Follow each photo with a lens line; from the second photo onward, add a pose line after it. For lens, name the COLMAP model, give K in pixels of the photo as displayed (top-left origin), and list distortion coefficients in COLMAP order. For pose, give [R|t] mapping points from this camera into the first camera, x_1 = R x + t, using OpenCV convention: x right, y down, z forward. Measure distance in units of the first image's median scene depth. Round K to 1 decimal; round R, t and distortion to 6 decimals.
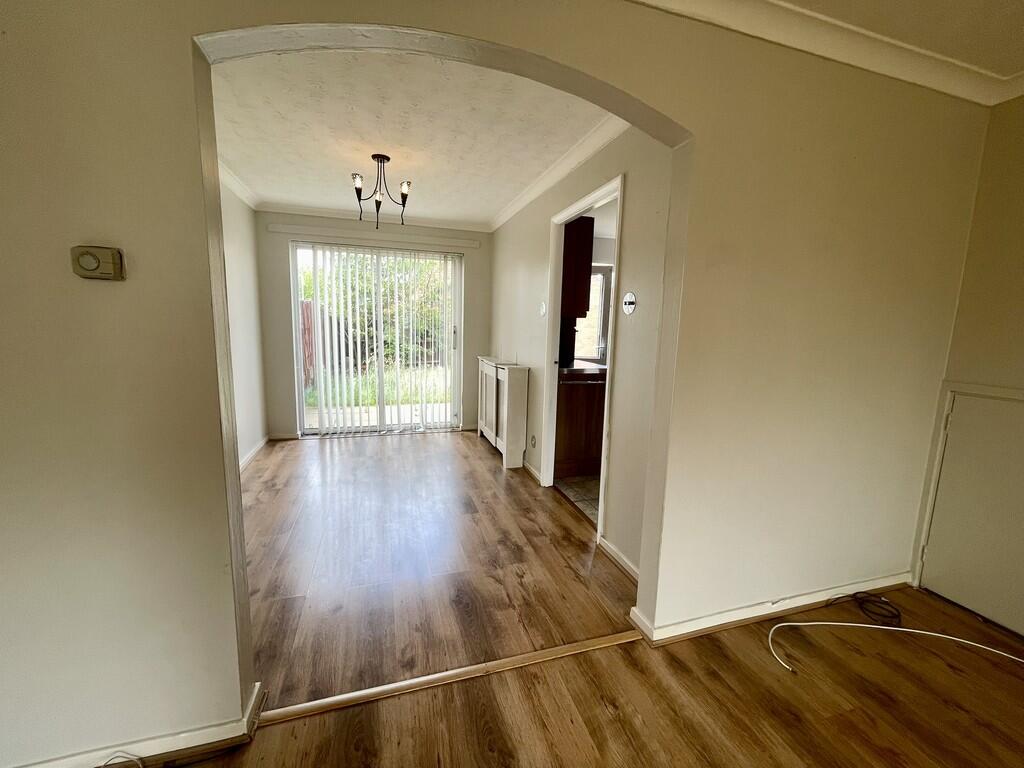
lens RADIAL K [[415.6, 0, 508.7], [0, 415.6, 383.1], [0, 0, 1]] dist [-0.002685, 0.002826]
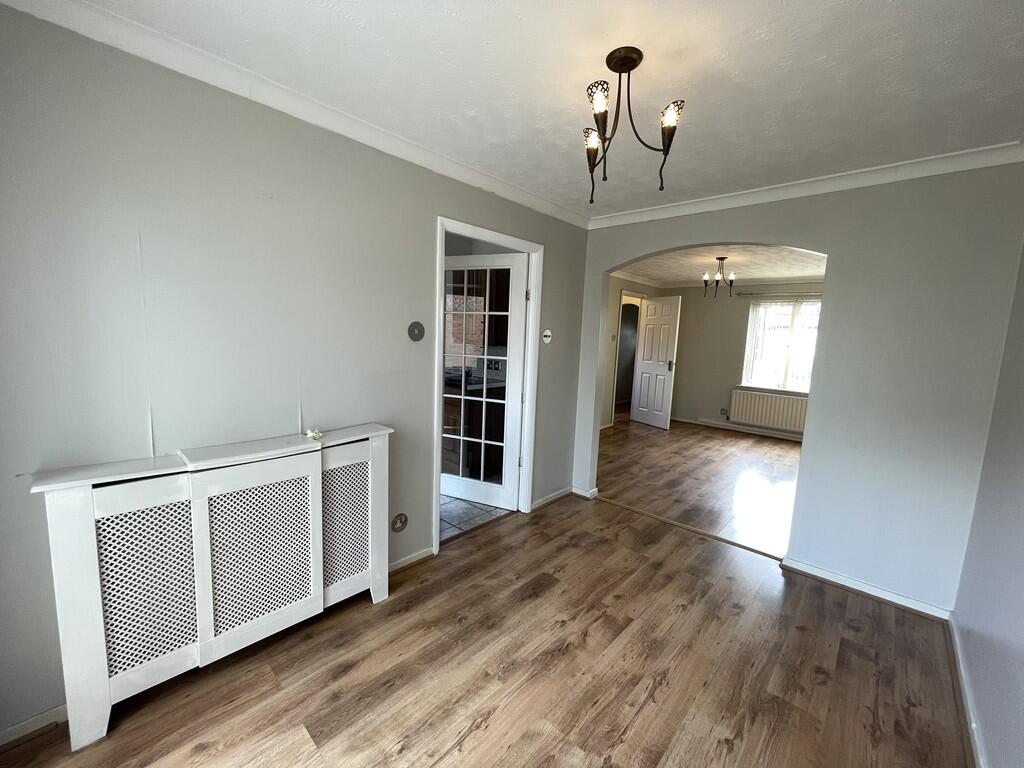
lens RADIAL K [[415.6, 0, 511.3], [0, 415.6, 380.8], [0, 0, 1]] dist [-0.002685, 0.002826]
pose [[-0.506747, -0.149086, 0.849106, -0.897660], [0.064672, 0.975584, 0.209890, -0.338302], [-0.859666, 0.161275, -0.484732, 1.761173]]
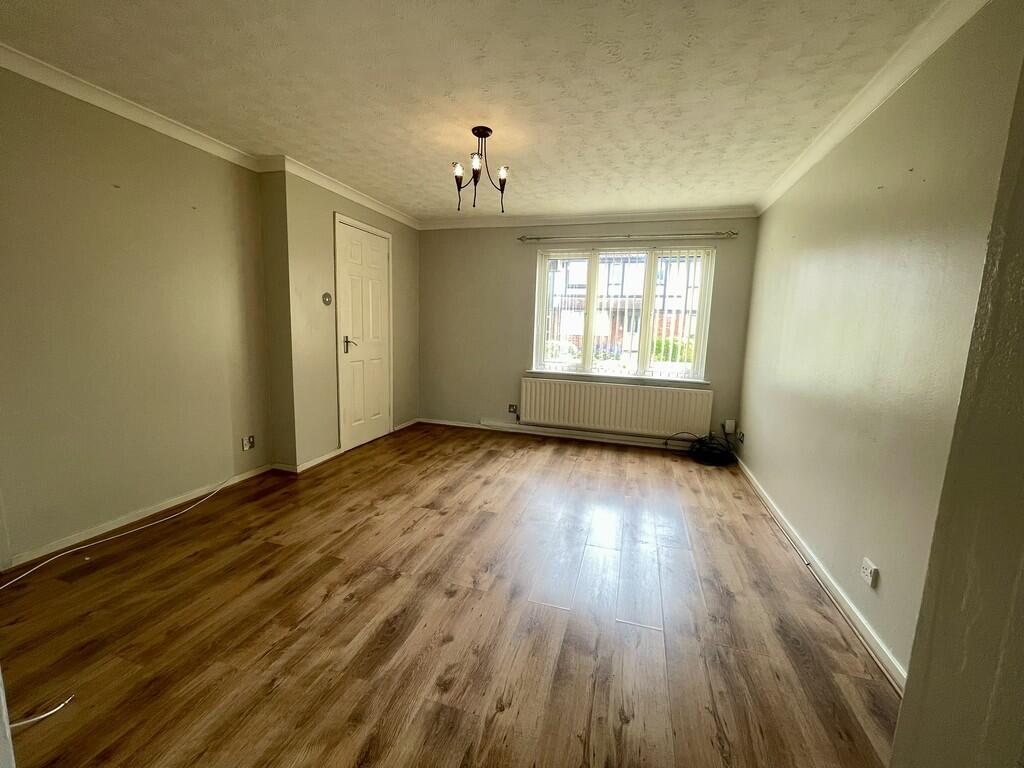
lens RADIAL K [[415.6, 0, 509.7], [0, 415.6, 382.1], [0, 0, 1]] dist [-0.002685, 0.002826]
pose [[-0.828110, -0.128197, 0.545710, -0.295183], [0.025605, 0.963832, 0.265276, -0.088550], [-0.559980, 0.233651, -0.794877, 0.700385]]
